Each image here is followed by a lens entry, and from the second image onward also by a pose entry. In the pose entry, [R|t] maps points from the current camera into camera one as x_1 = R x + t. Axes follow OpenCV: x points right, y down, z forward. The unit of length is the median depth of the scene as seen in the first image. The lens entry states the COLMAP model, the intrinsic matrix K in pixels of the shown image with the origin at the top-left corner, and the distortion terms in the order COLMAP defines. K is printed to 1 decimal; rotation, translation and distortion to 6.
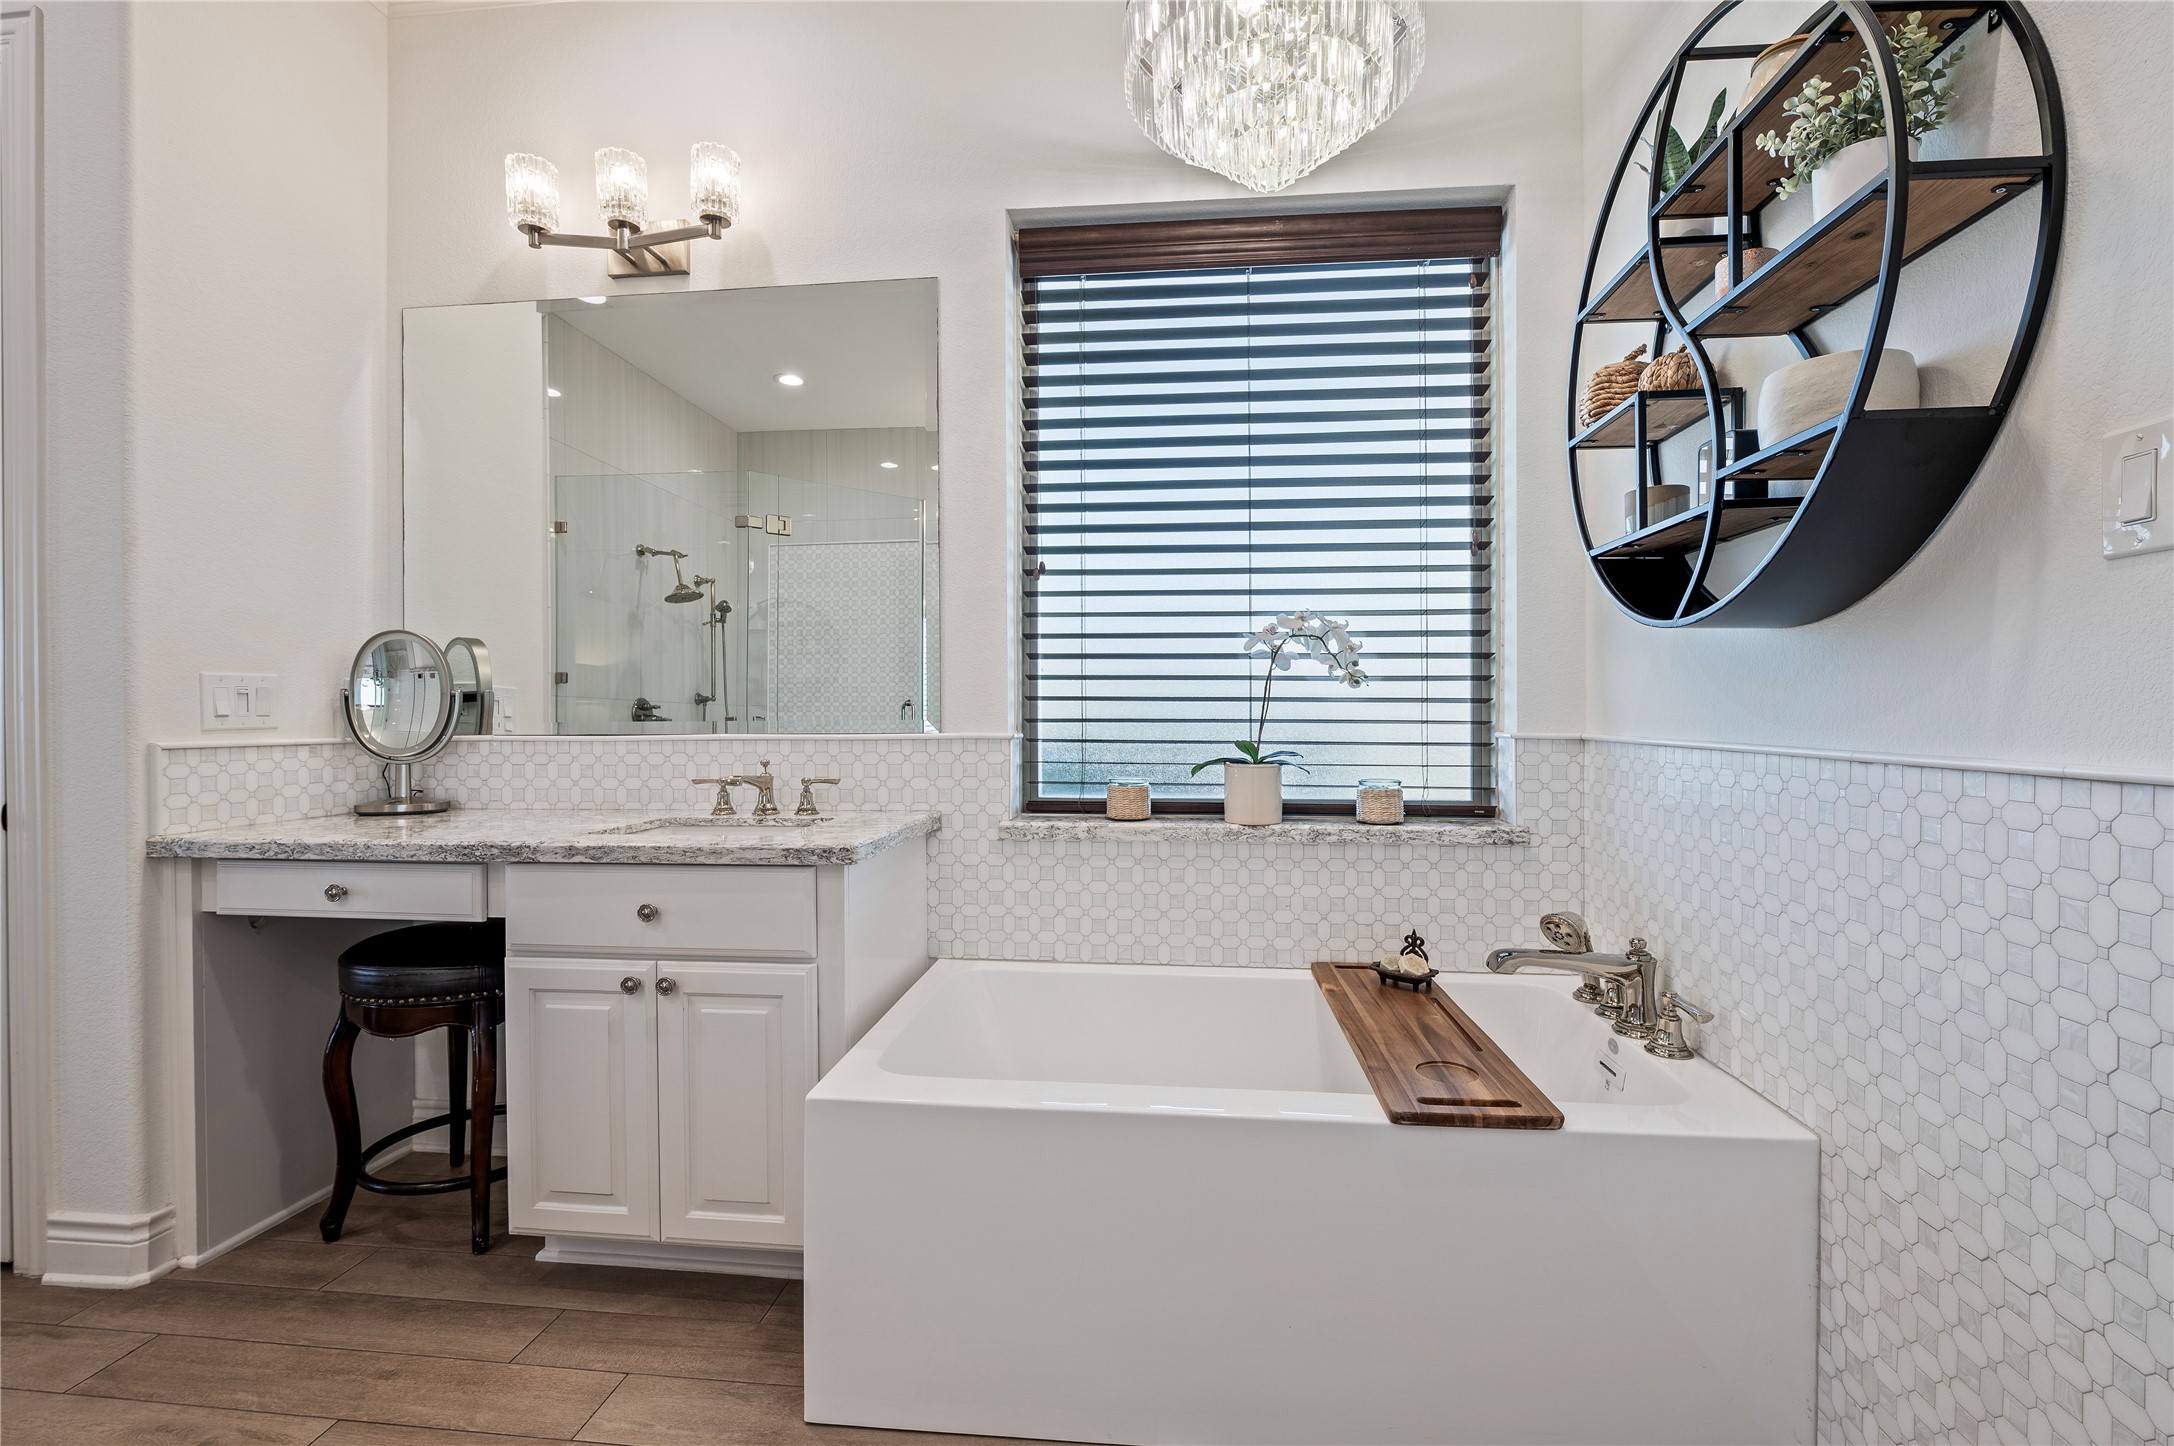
lens RADIAL K [[932.4, 0, 1089.3], [0, 932.4, 717.1], [0, 0, 1]] dist [-0.003405, -0.000893]
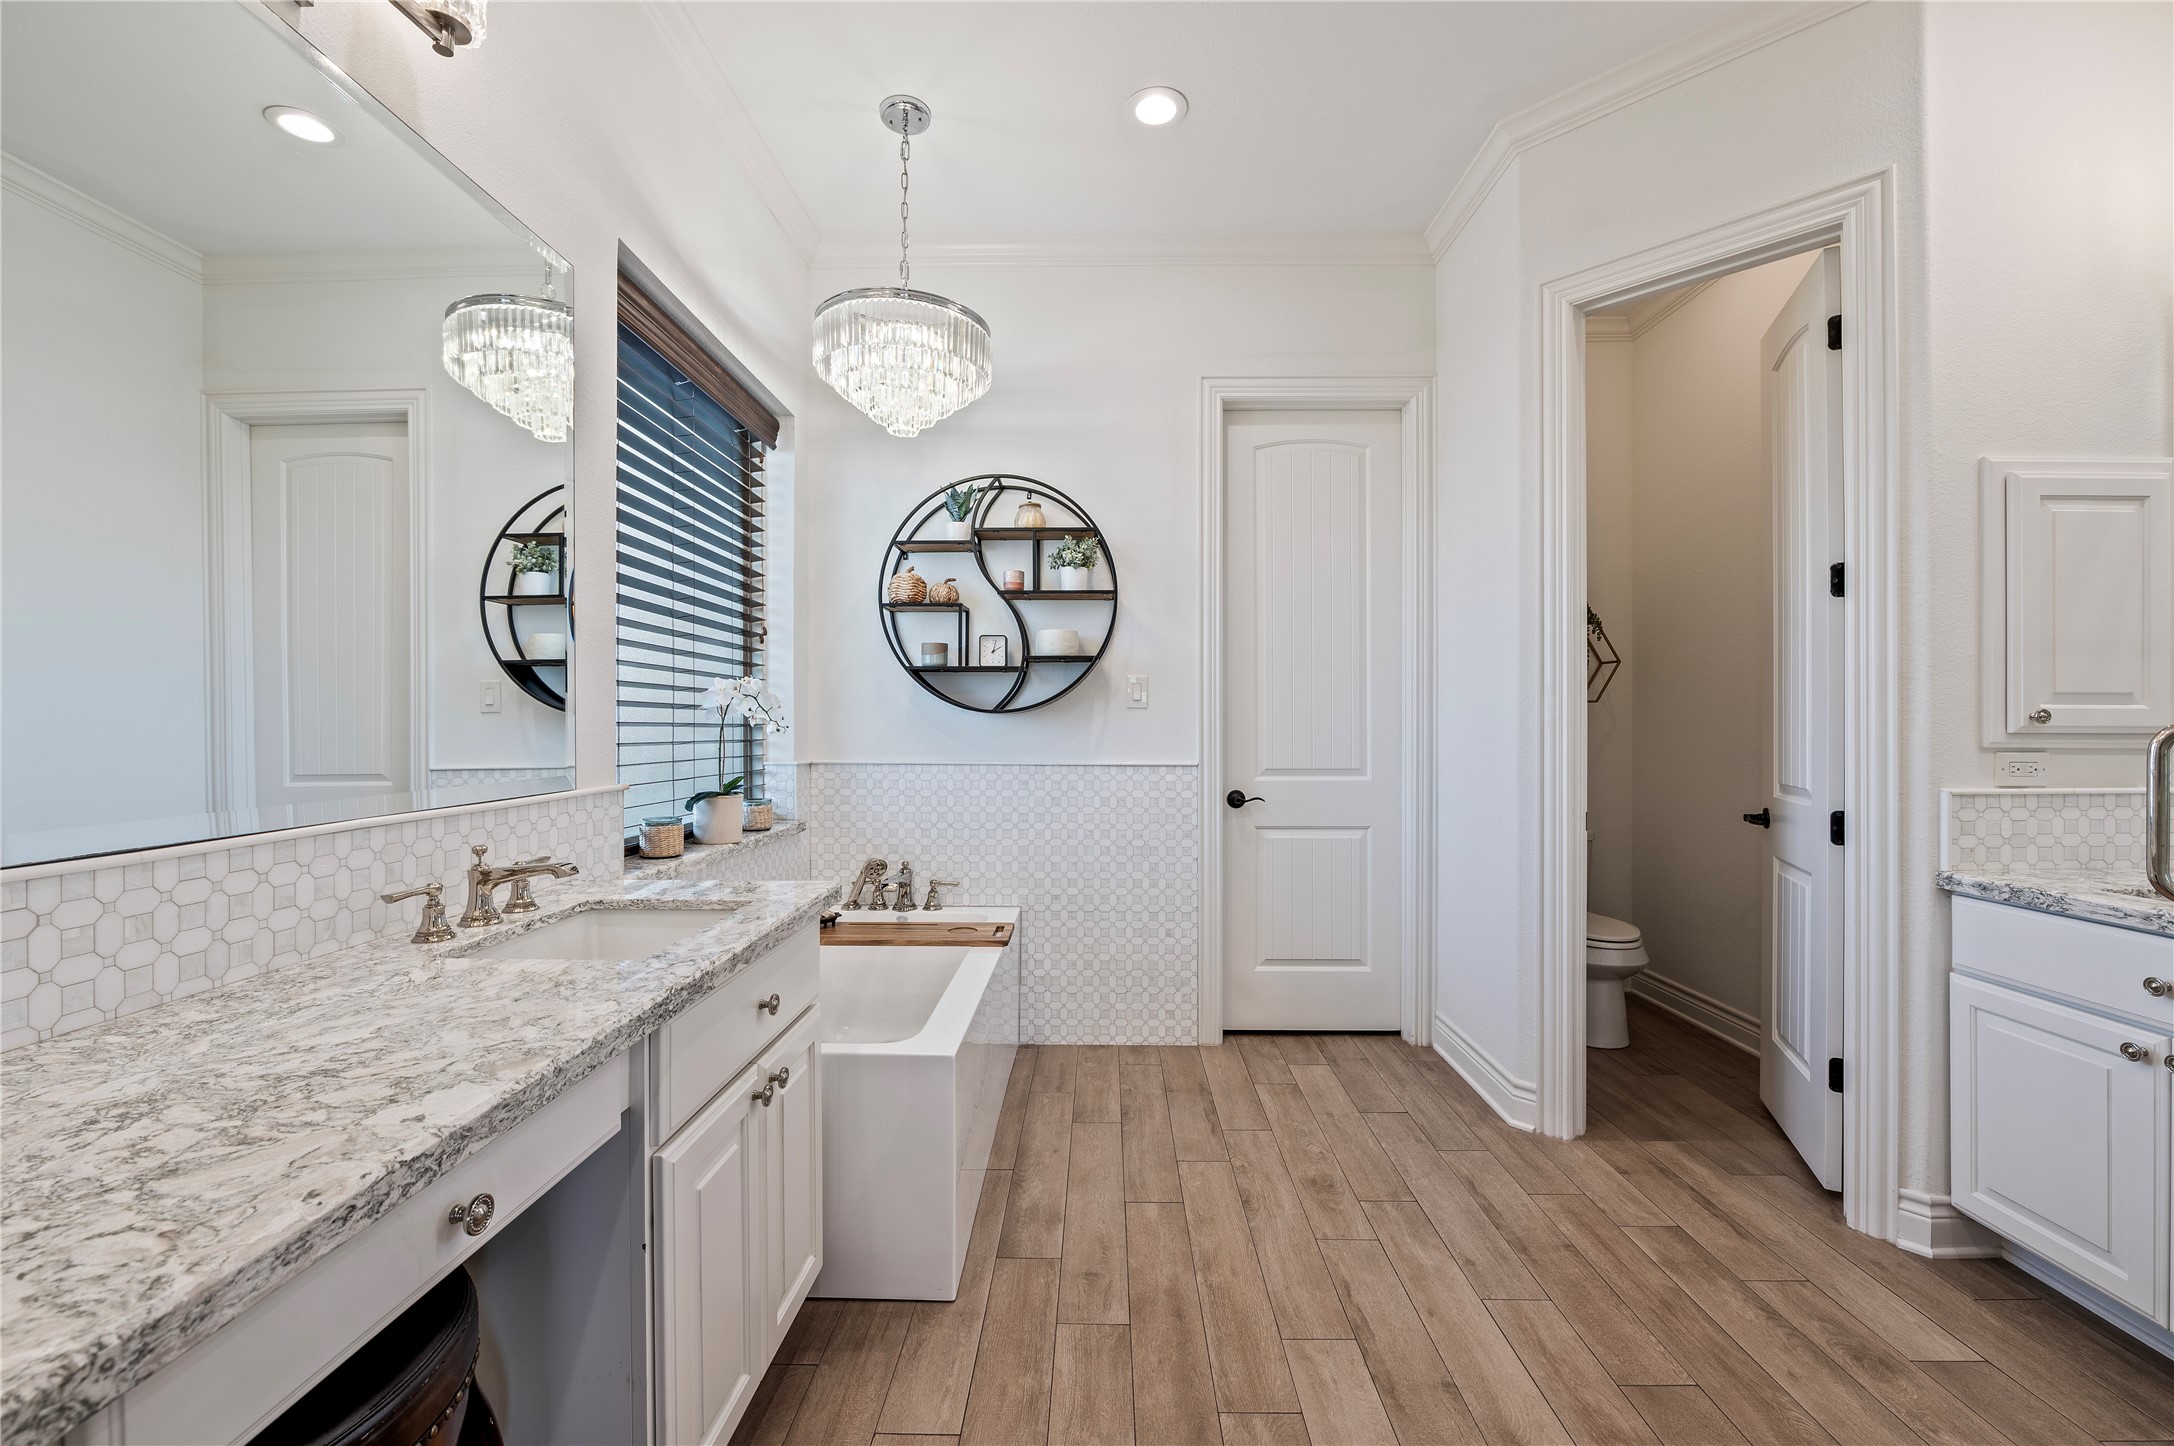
lens RADIAL K [[932.4, 0, 1089.1], [0, 932.4, 727.1], [0, 0, 1]] dist [-0.003405, -0.000893]
pose [[-0.103275, -0.005594, 0.994637, -1.267805], [0.003276, 0.999977, 0.005964, -0.052990], [-0.994647, 0.003874, -0.103255, 0.724448]]
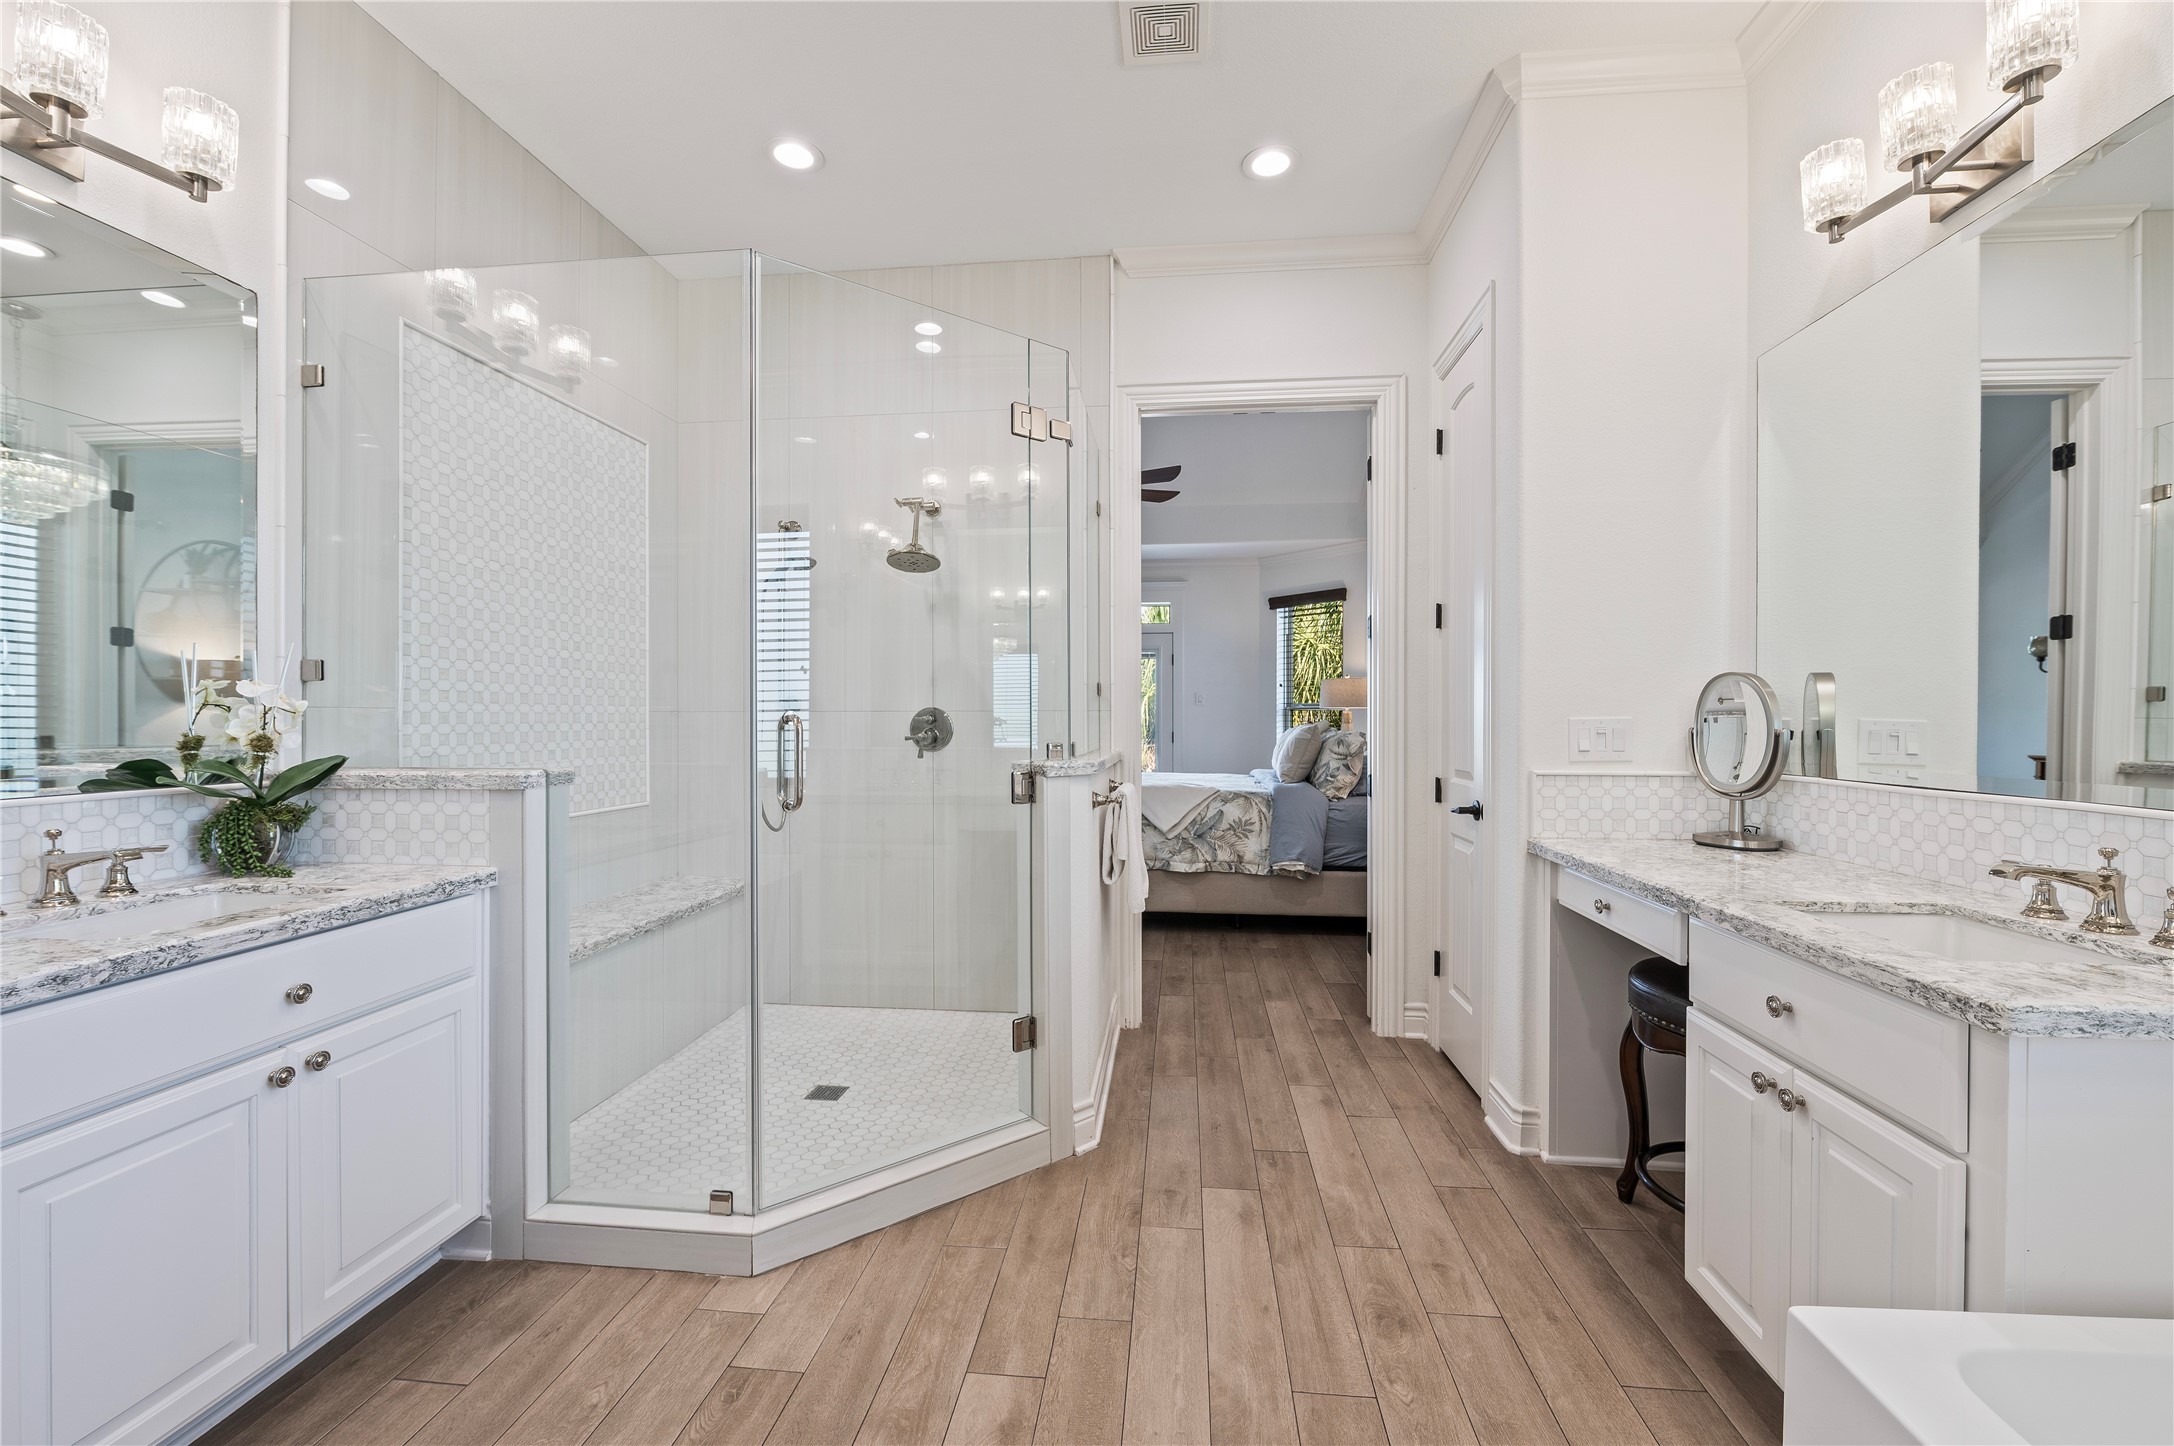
lens RADIAL K [[887.8, 0, 1090.7], [0, 887.8, 718.7], [0, 0, 1]] dist [-0.011584, -0.000649]
pose [[0.004282, 0.005727, -0.999974, 0.305629], [-0.004189, 0.999975, 0.005709, -0.053085], [0.999982, 0.004164, 0.004305, 0.331627]]
